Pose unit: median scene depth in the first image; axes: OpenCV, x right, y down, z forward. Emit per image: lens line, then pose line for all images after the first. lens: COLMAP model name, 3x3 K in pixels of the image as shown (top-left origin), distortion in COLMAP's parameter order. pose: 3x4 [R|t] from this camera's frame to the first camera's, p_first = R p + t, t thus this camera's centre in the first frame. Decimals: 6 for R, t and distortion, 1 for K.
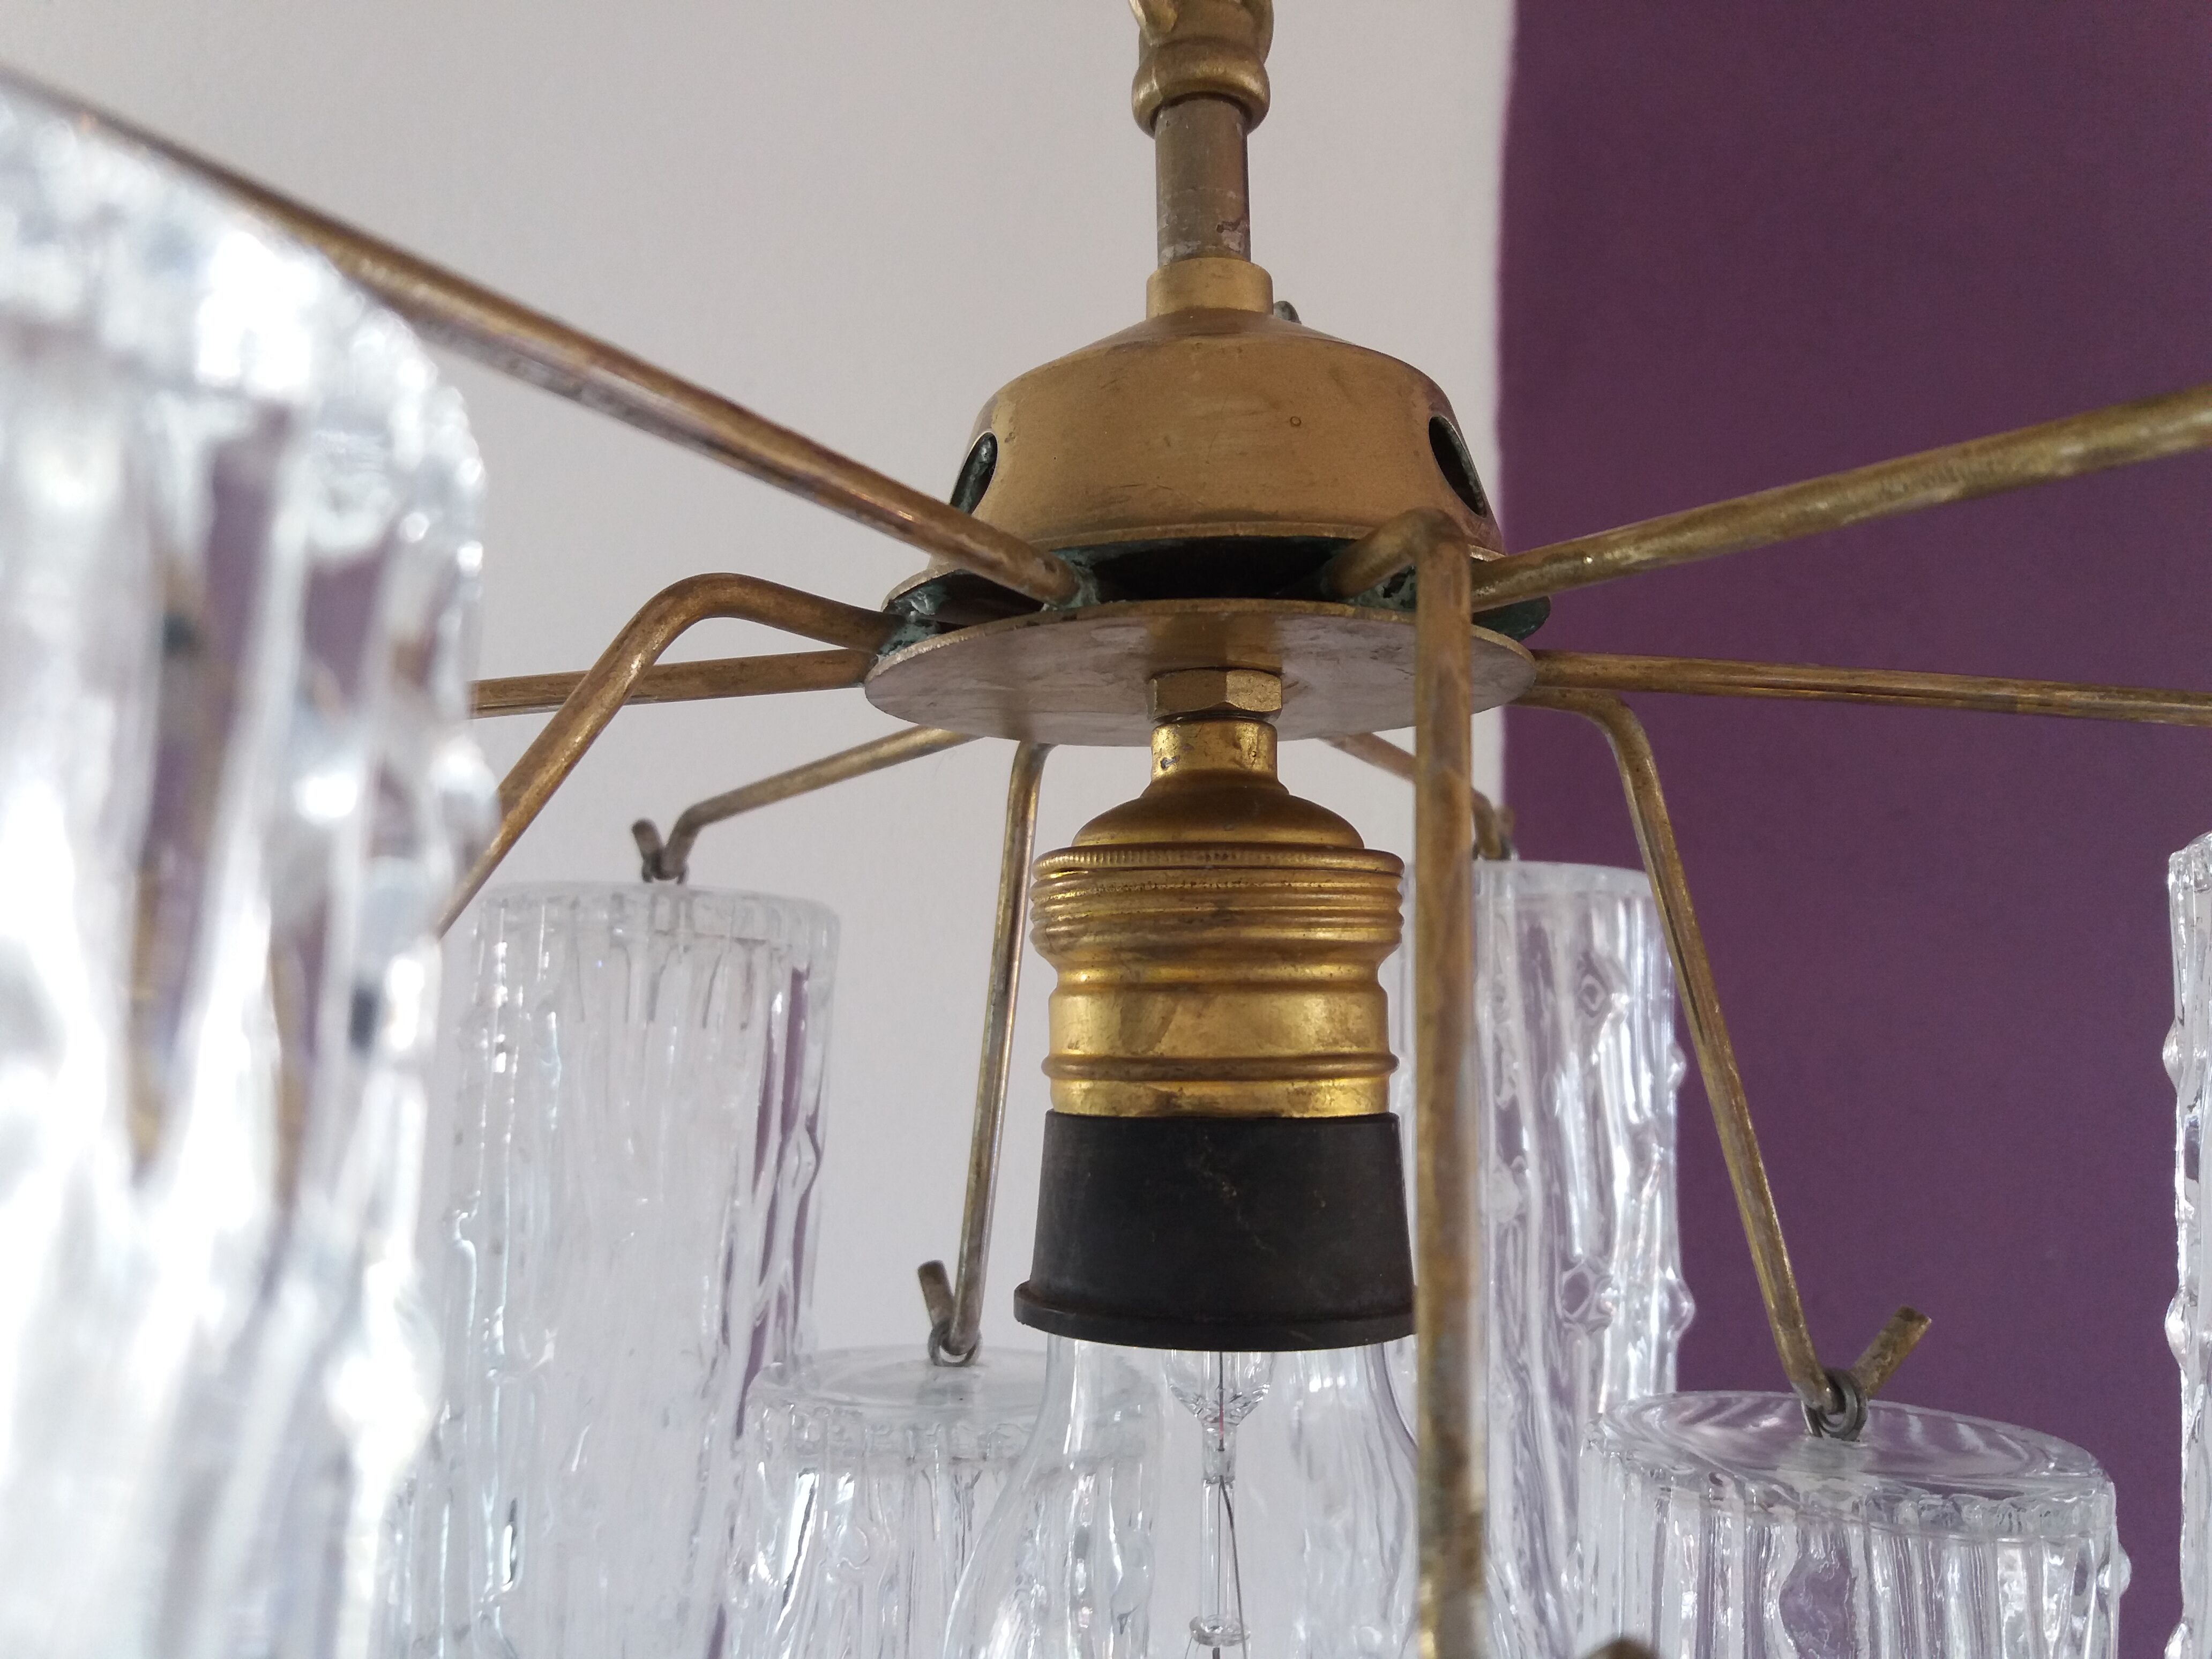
lens RADIAL K [[1843.0, 0, 1117.9], [0, 1843.0, 835.8], [0, 0, 1]] dist [0.227030, -0.738339]
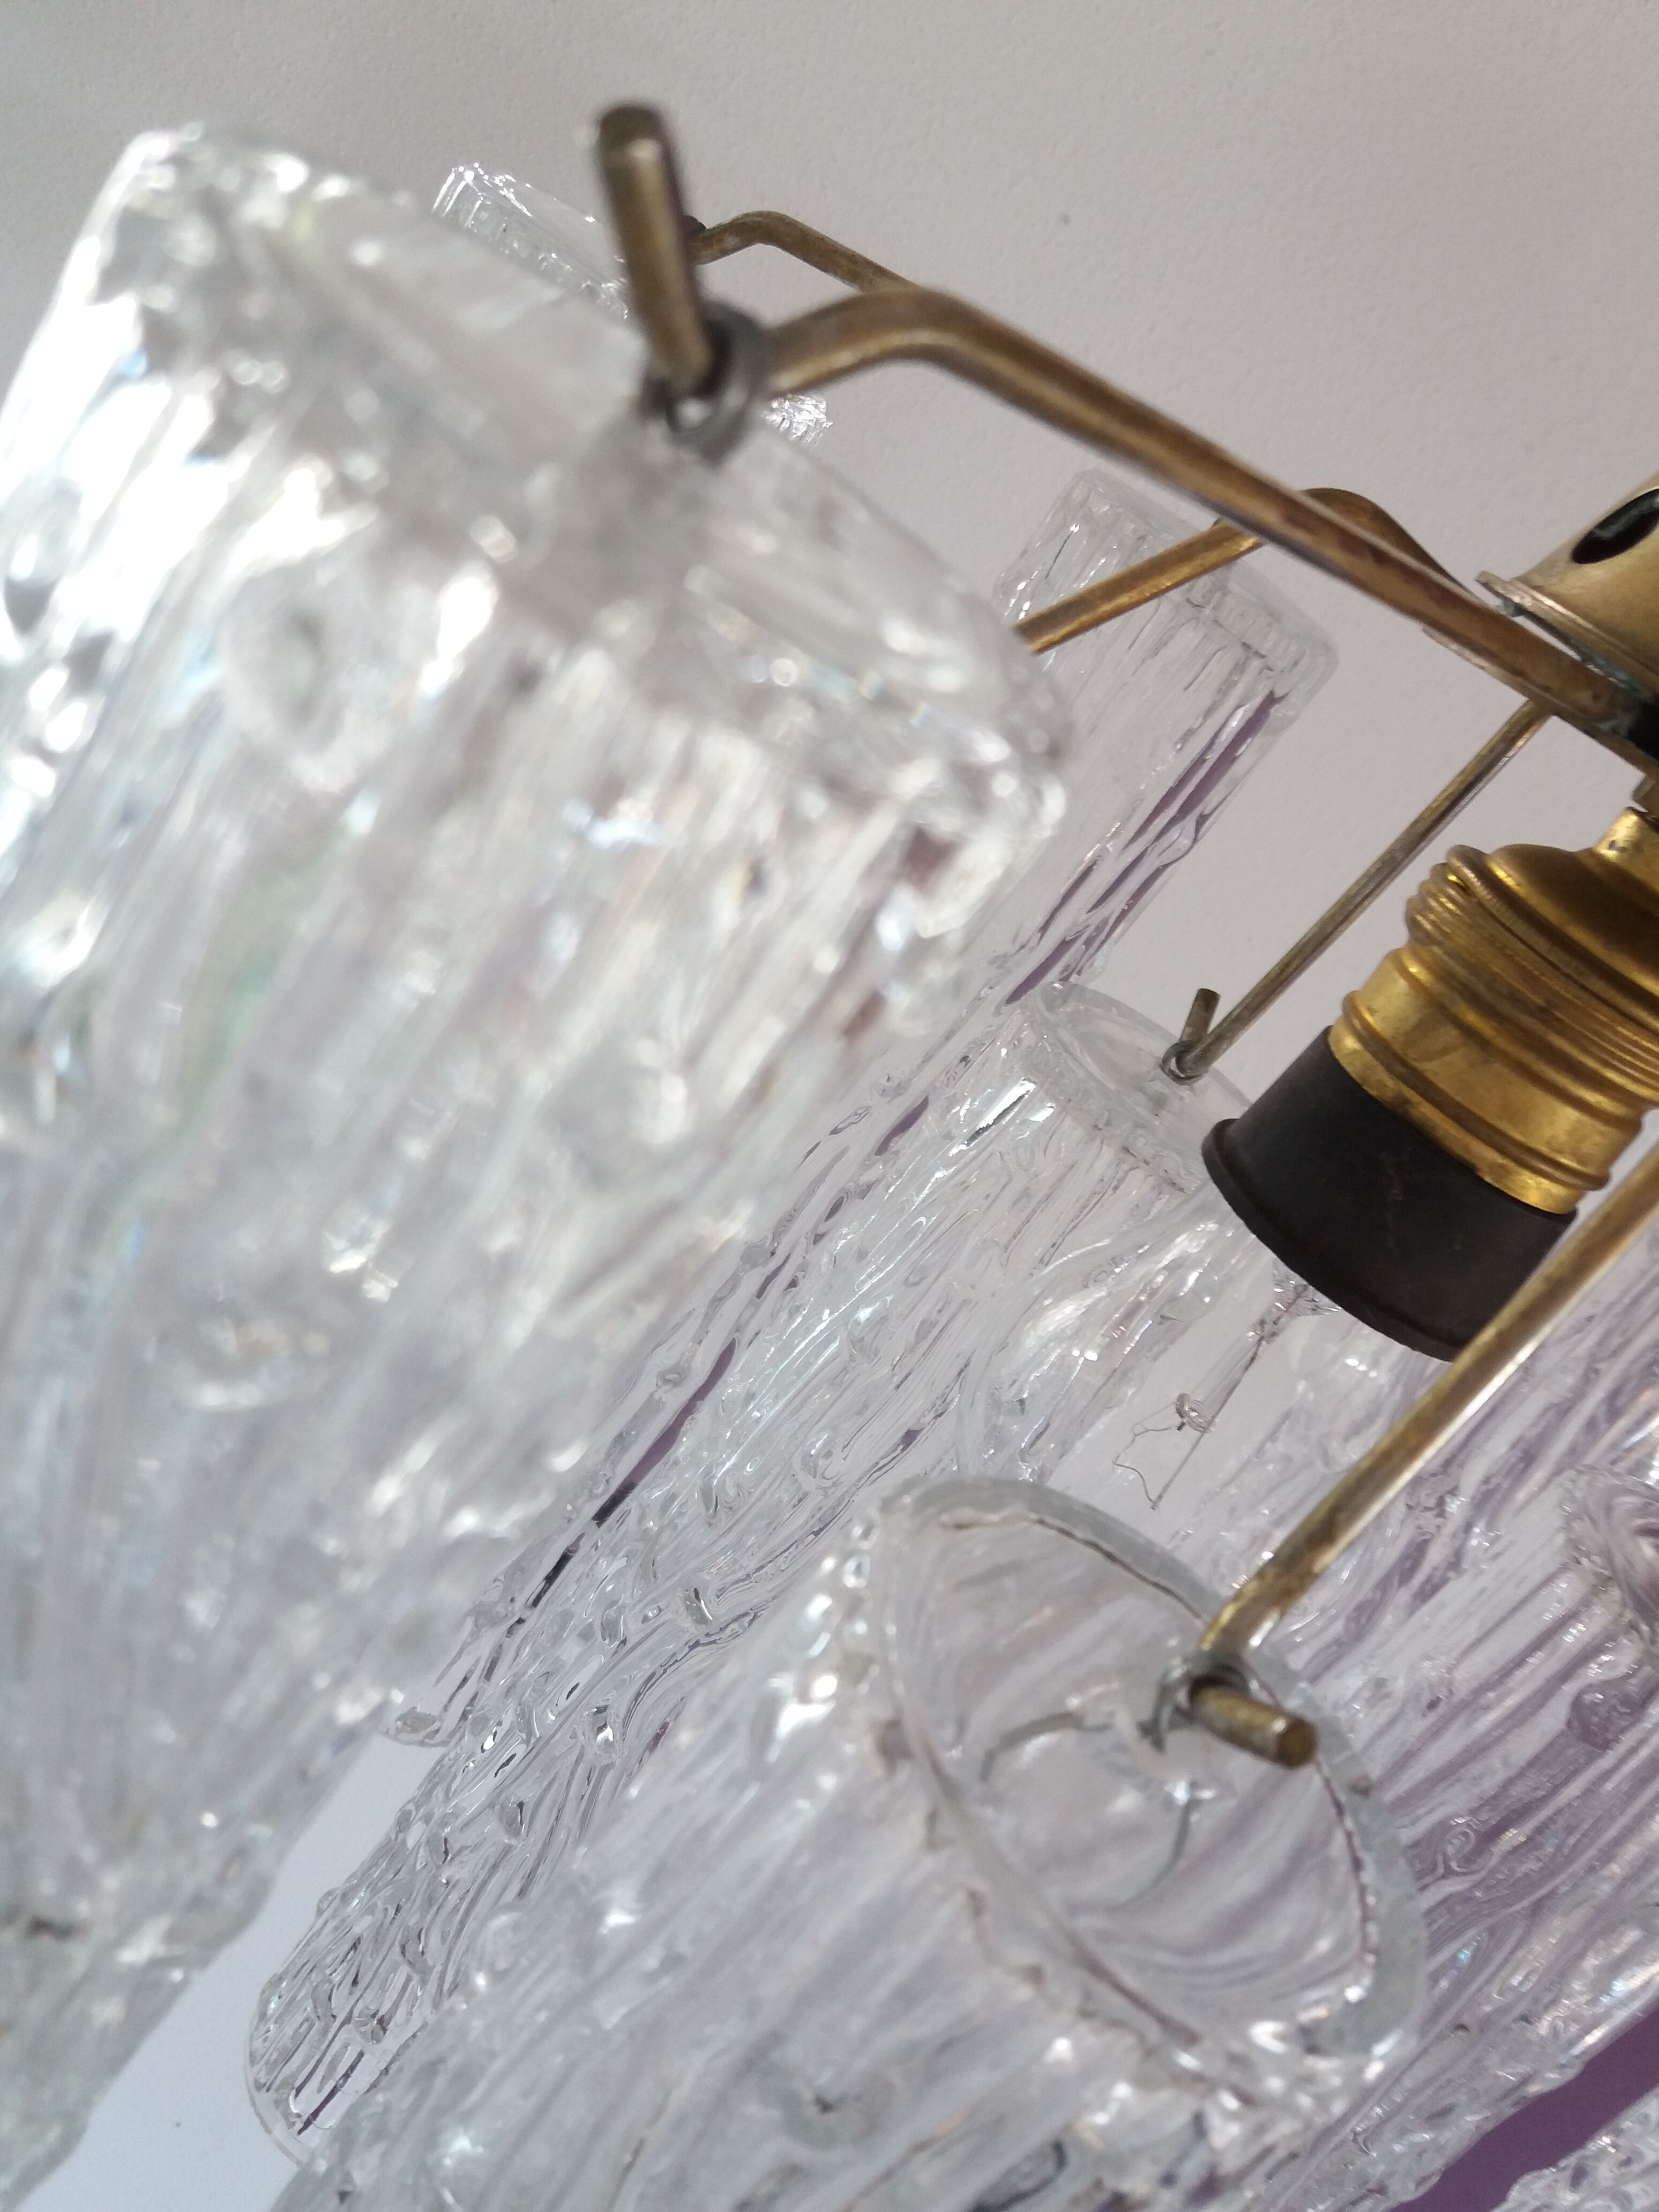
lens RADIAL K [[1843.0, 0, 829.5], [0, 1843.0, 1106.0], [0, 0, 1]] dist [0.227030, -0.738339]
pose [[0.766210, 0.611749, -0.196689, -0.016922], [-0.466589, 0.740107, 0.484290, -0.252577], [0.441834, -0.279294, 0.852512, -0.169465]]
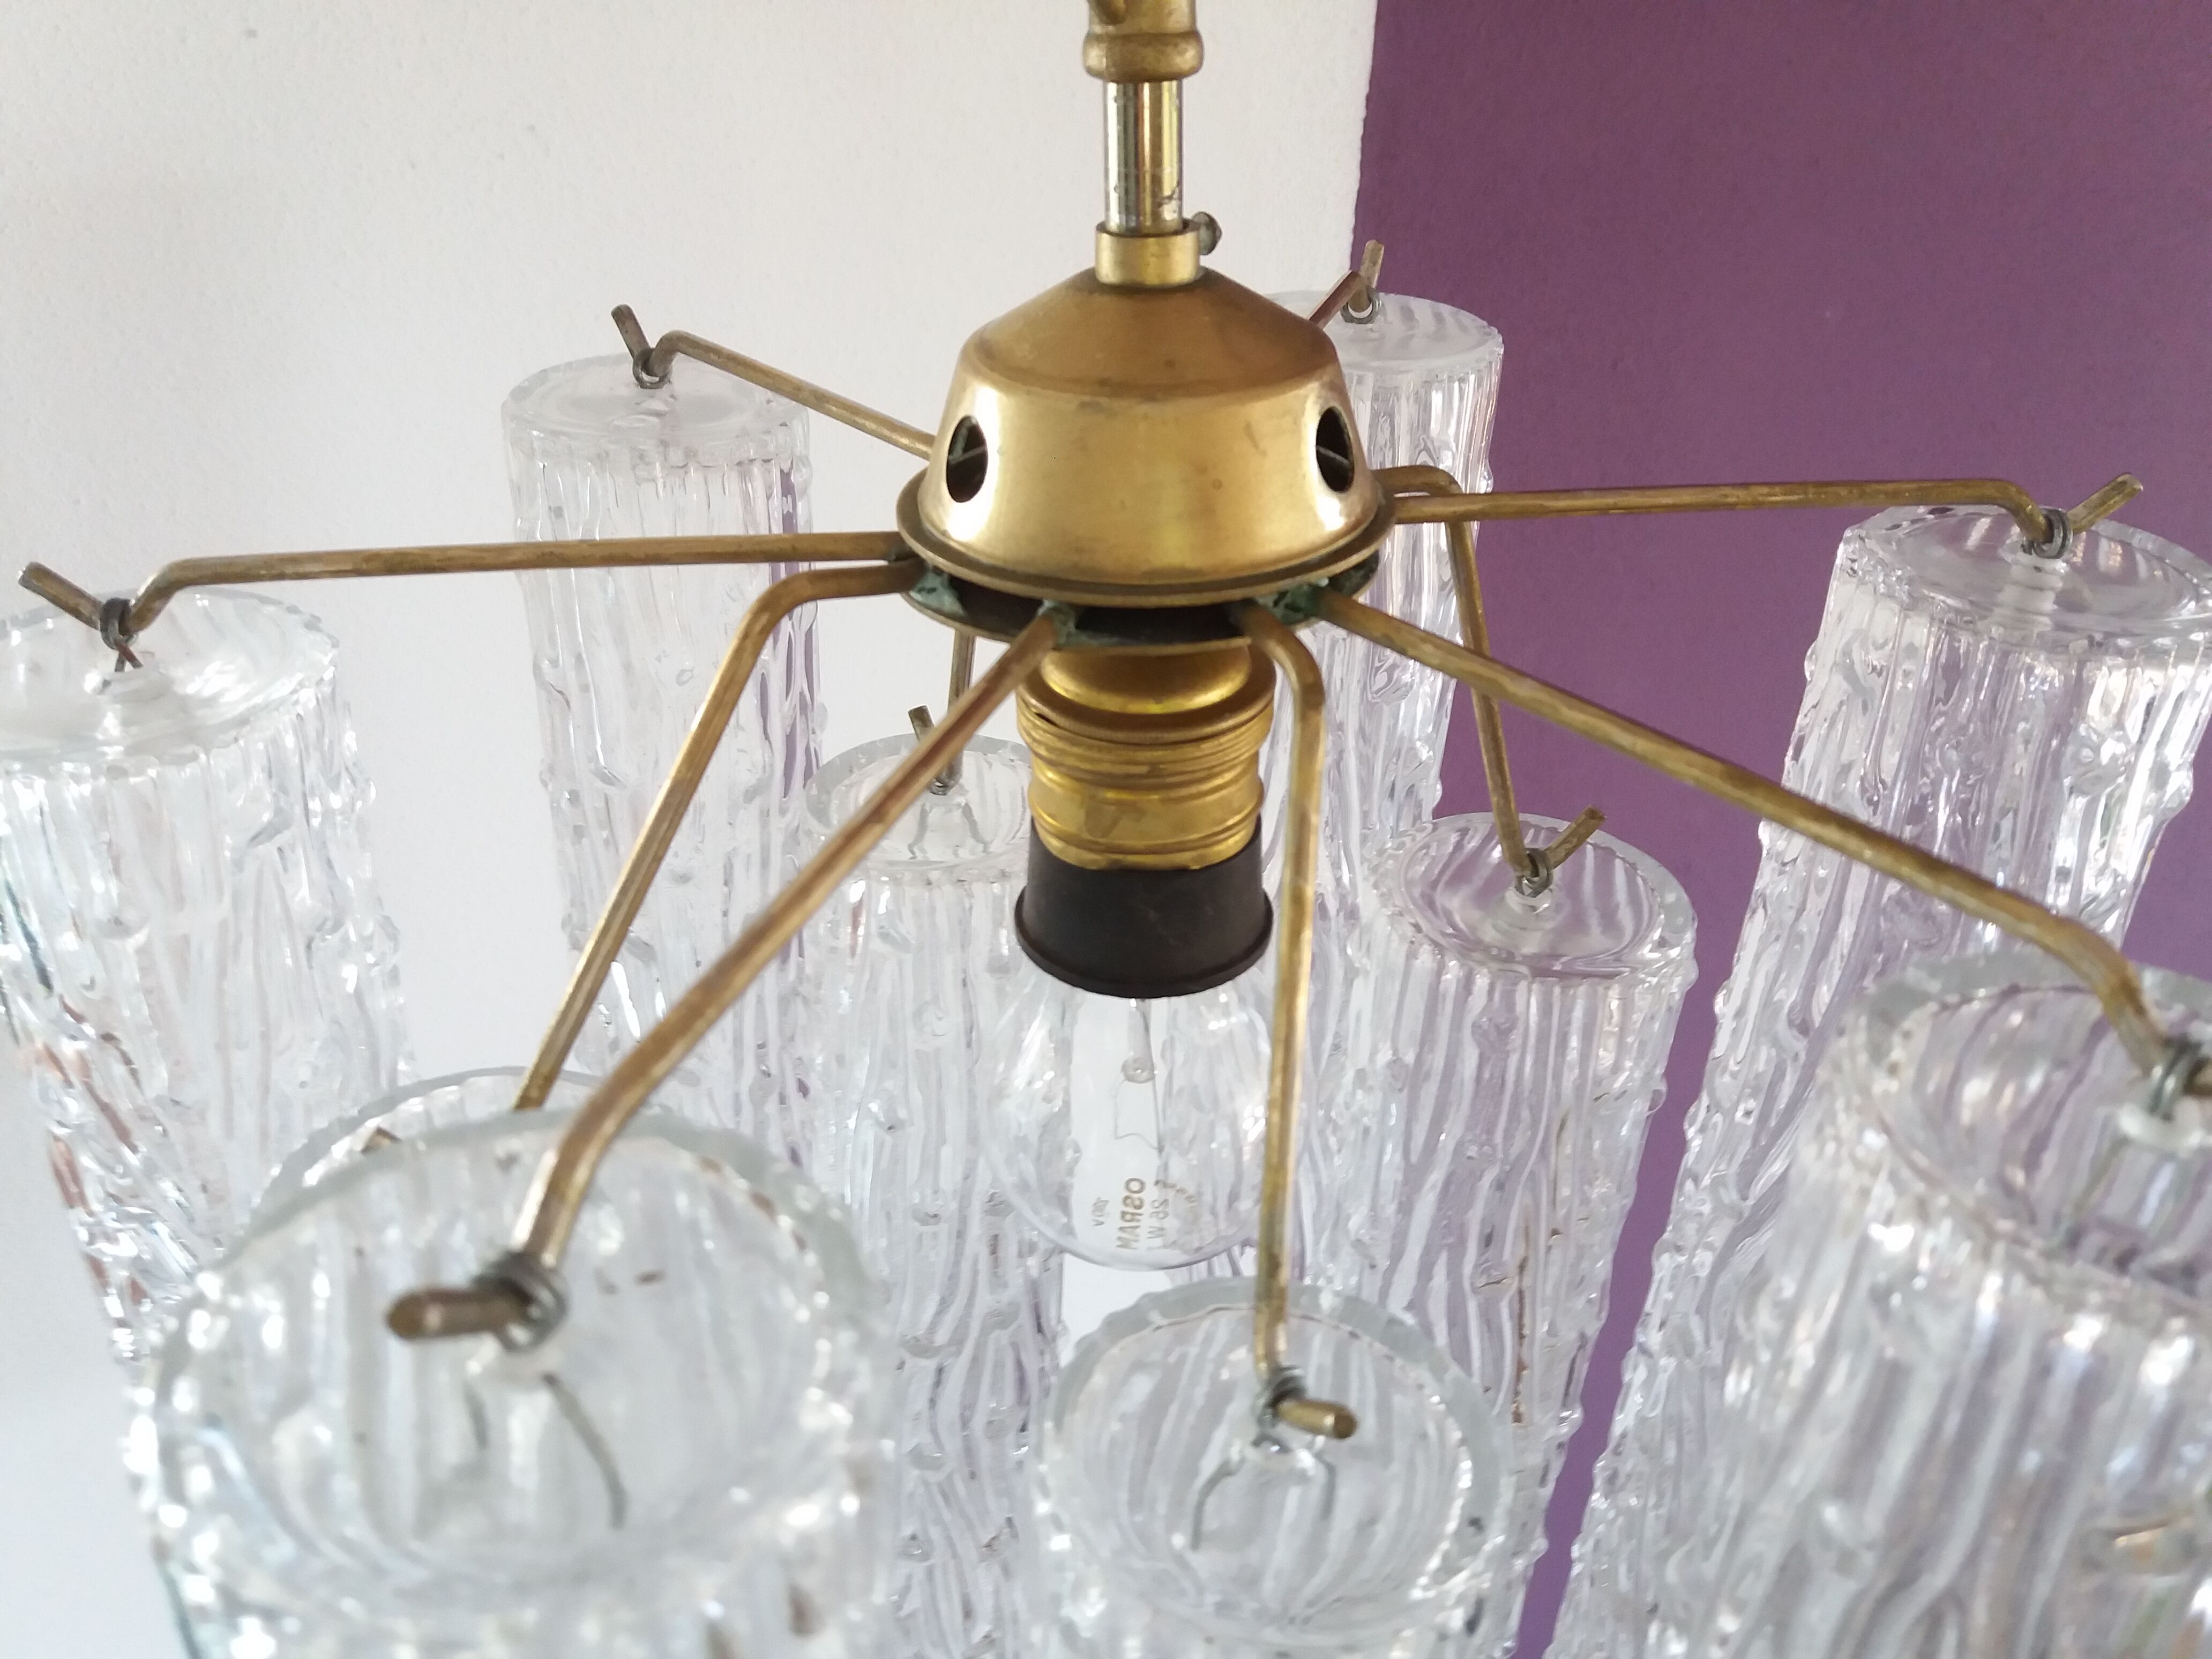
lens RADIAL K [[1843.0, 0, 1117.9], [0, 1843.0, 835.8], [0, 0, 1]] dist [0.227030, -0.738339]
pose [[0.997189, -0.036302, 0.065546, -0.069872], [-0.011444, 0.790743, 0.612042, -0.795260], [-0.074048, -0.611071, 0.788105, -0.203420]]
